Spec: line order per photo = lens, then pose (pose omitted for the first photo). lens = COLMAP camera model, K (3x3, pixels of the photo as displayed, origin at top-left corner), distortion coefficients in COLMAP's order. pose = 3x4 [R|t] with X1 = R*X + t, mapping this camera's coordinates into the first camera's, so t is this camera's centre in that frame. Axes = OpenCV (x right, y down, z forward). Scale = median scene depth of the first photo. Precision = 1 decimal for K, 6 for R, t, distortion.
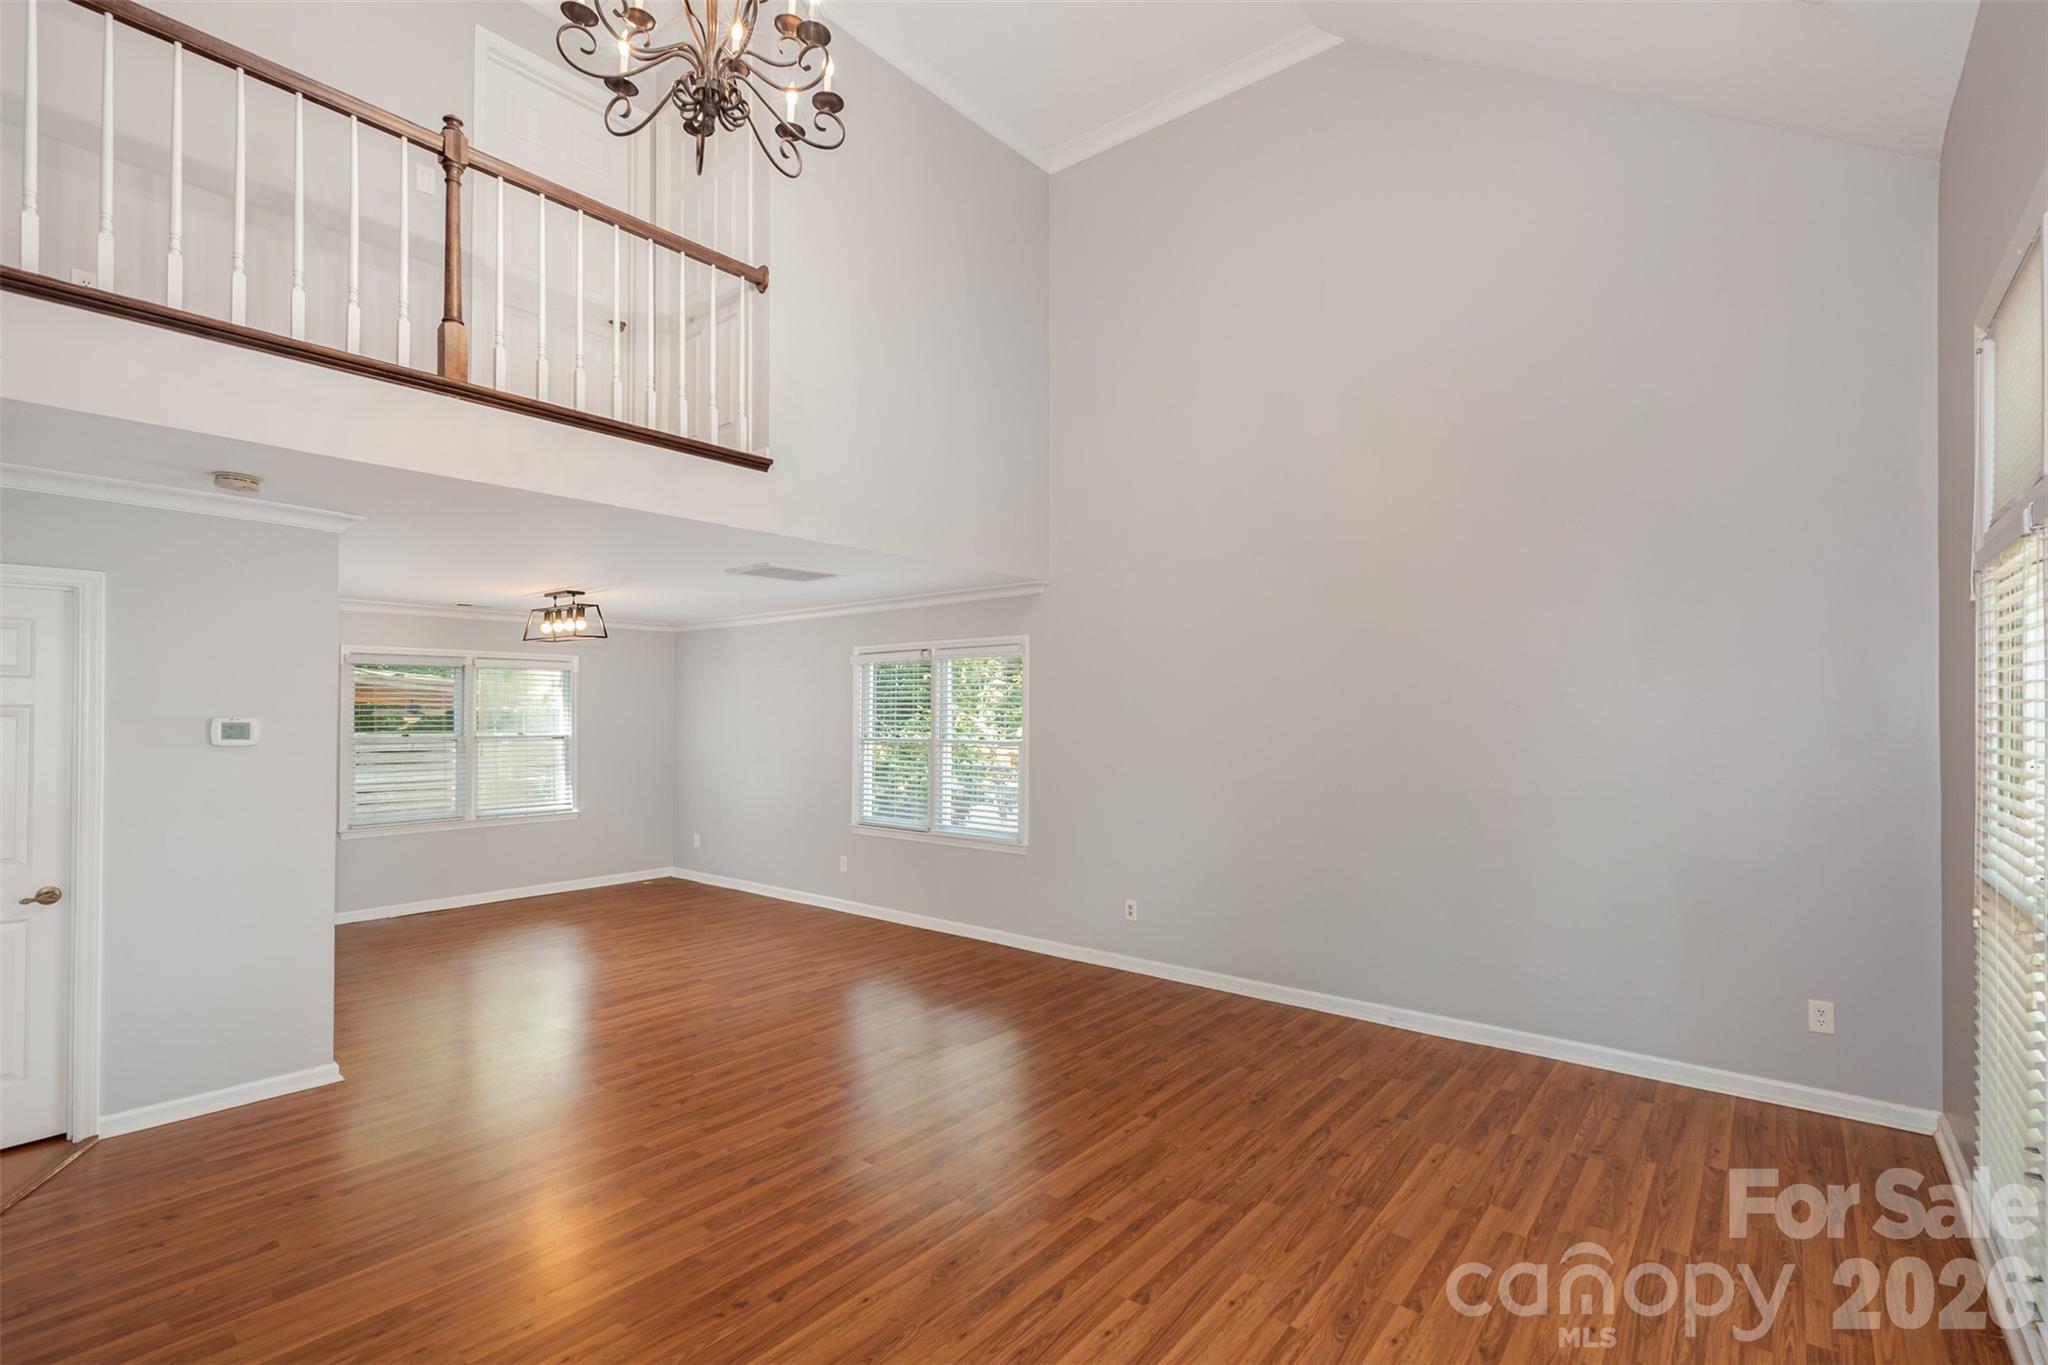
lens RADIAL K [[924.6, 0, 1016.4], [0, 924.6, 688.5], [0, 0, 1]] dist [-0.003341, 0.000034]
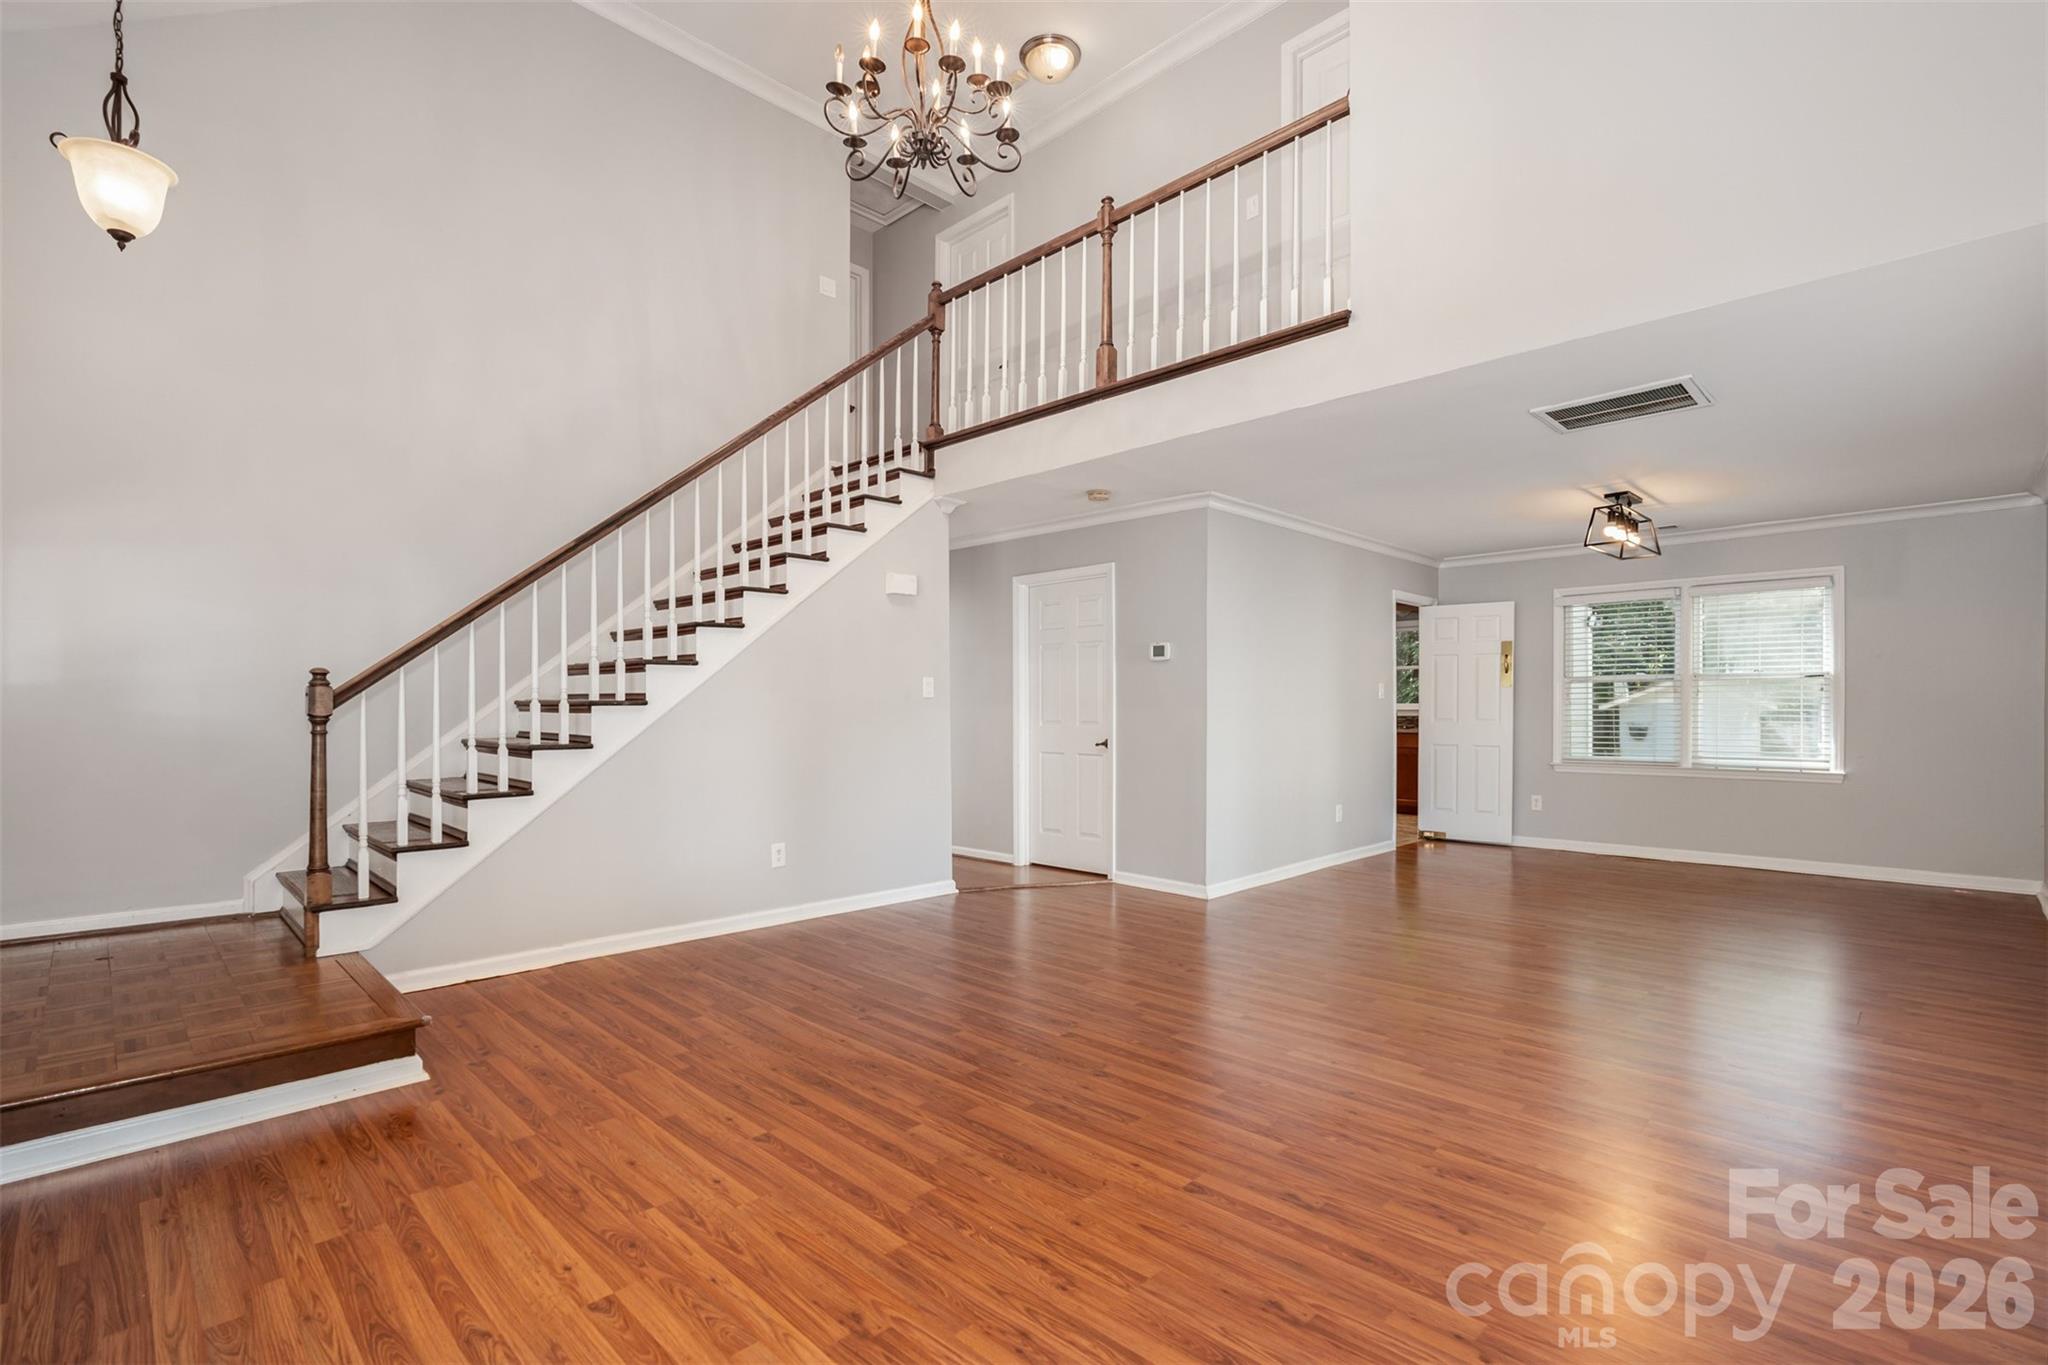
lens RADIAL K [[924.6, 0, 1016.4], [0, 924.6, 688.5], [0, 0, 1]] dist [-0.003341, 0.000034]
pose [[-0.087241, -0.019774, -0.995991, 0.885766], [0.029041, 0.999328, -0.022384, 0.168635], [0.995764, -0.030877, -0.086608, 1.097786]]
